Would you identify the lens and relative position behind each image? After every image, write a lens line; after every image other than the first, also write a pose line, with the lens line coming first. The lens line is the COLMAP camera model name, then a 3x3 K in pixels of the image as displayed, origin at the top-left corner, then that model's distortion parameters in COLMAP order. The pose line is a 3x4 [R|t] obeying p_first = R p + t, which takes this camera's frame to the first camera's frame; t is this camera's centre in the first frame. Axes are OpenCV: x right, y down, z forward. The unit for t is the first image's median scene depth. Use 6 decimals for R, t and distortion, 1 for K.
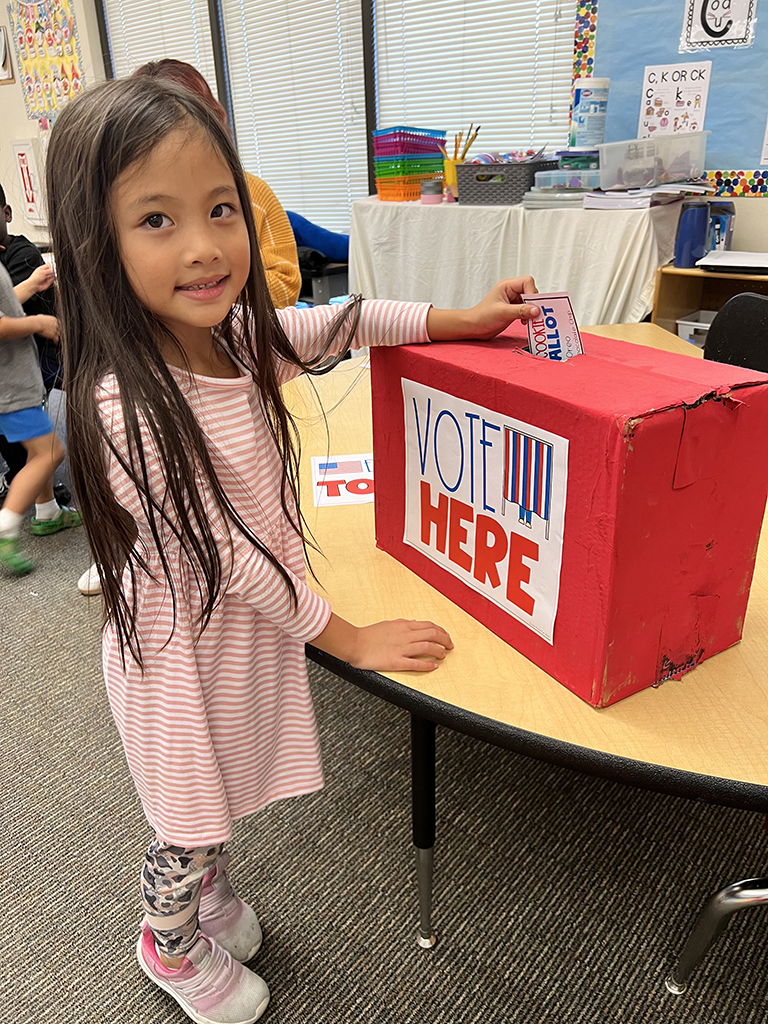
lens RADIAL K [[772.9, 0, 390.1], [0, 772.9, 506.9], [0, 0, 1]] dist [0.061218, -0.082271]
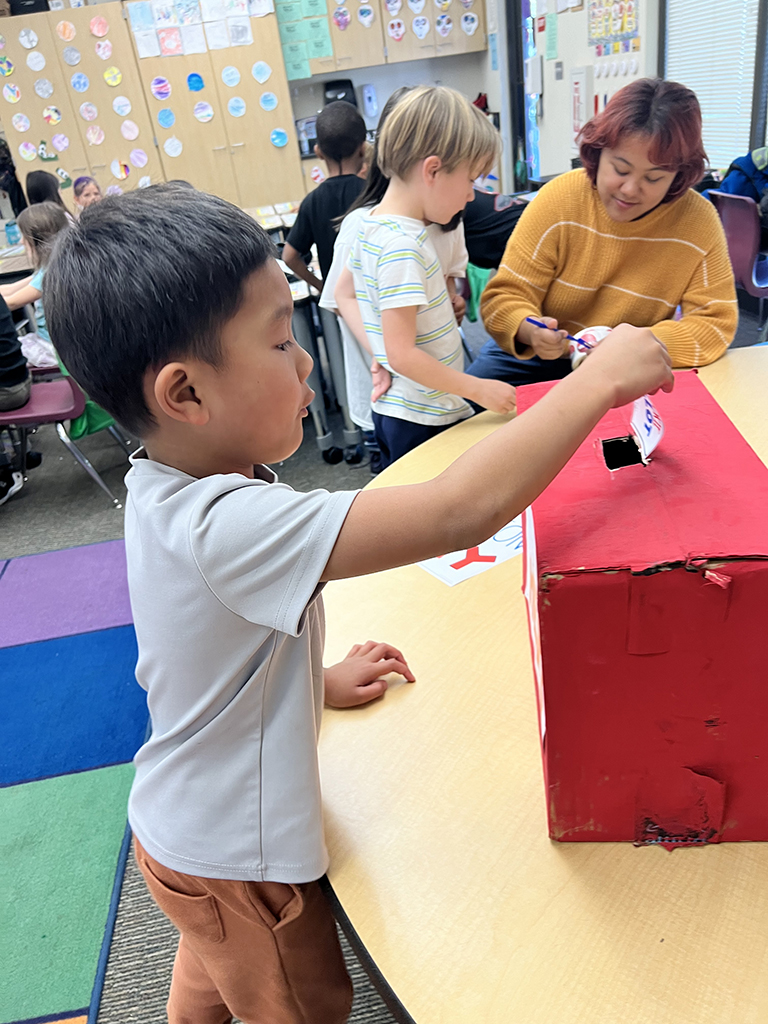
lens RADIAL K [[777.1, 0, 404.3], [0, 777.1, 516.2], [0, 0, 1]] dist [0.053301, -0.077206]
pose [[0.751555, 0.253450, -0.609039, 0.633999], [-0.173283, 0.966675, 0.188447, -0.276579], [0.636505, -0.036092, 0.770428, 0.206773]]
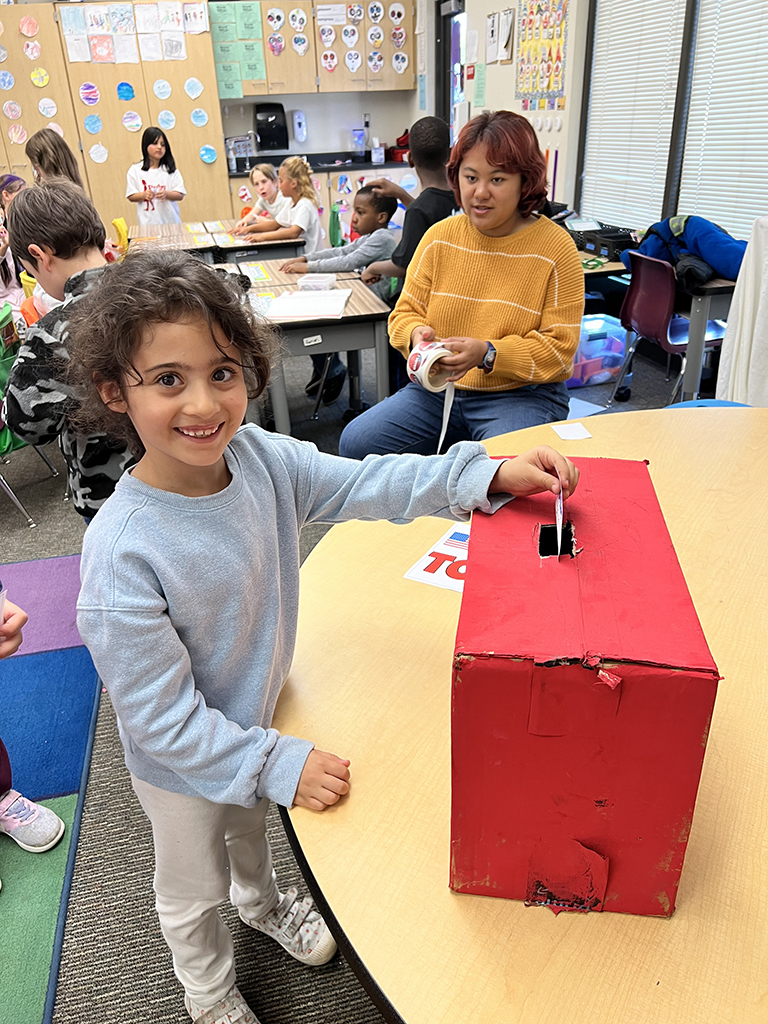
lens RADIAL K [[772.9, 0, 390.1], [0, 772.9, 506.9], [0, 0, 1]] dist [0.061218, -0.082271]
pose [[0.805995, 0.269328, -0.527101, 0.545006], [-0.232433, 0.962969, 0.136624, -0.314576], [0.544378, 0.012397, 0.838748, 0.084472]]
